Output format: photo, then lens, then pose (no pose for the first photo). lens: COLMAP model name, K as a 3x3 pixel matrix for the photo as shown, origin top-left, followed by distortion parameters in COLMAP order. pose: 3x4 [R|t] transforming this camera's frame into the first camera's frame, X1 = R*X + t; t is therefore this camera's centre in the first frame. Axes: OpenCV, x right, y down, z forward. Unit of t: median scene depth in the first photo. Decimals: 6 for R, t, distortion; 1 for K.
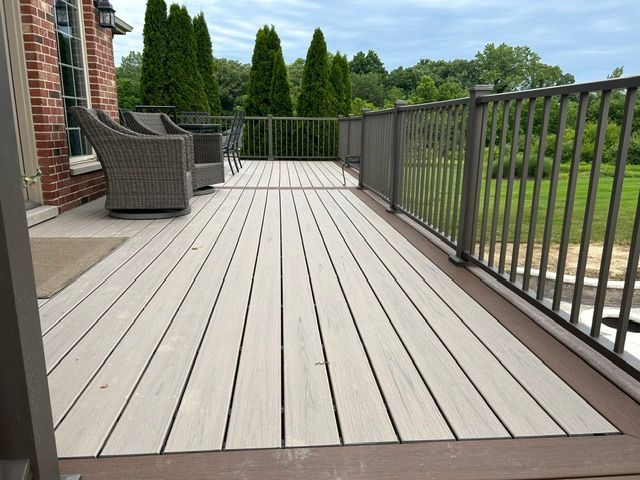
lens RADIAL K [[482.4, 0, 323.1], [0, 482.4, 234.5], [0, 0, 1]] dist [0.048965, -0.060854]
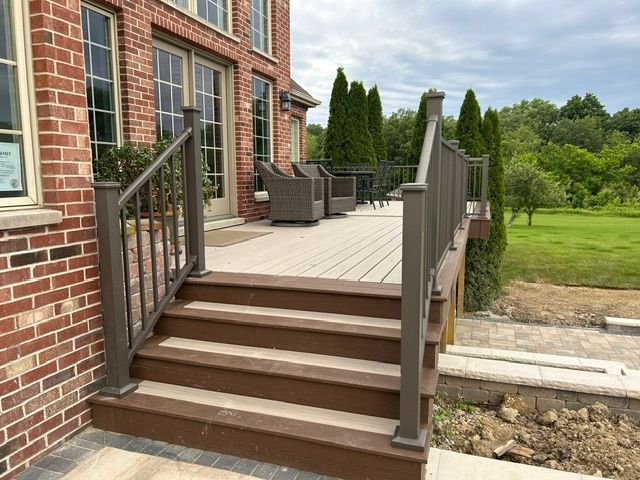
lens RADIAL K [[482.4, 0, 318.9], [0, 482.4, 242.5], [0, 0, 1]] dist [0.048965, -0.060854]
pose [[0.914444, 0.043153, -0.402406, 0.305913], [-0.077264, 0.994626, -0.068916, 0.098952], [0.397269, 0.094112, 0.912864, -0.353332]]
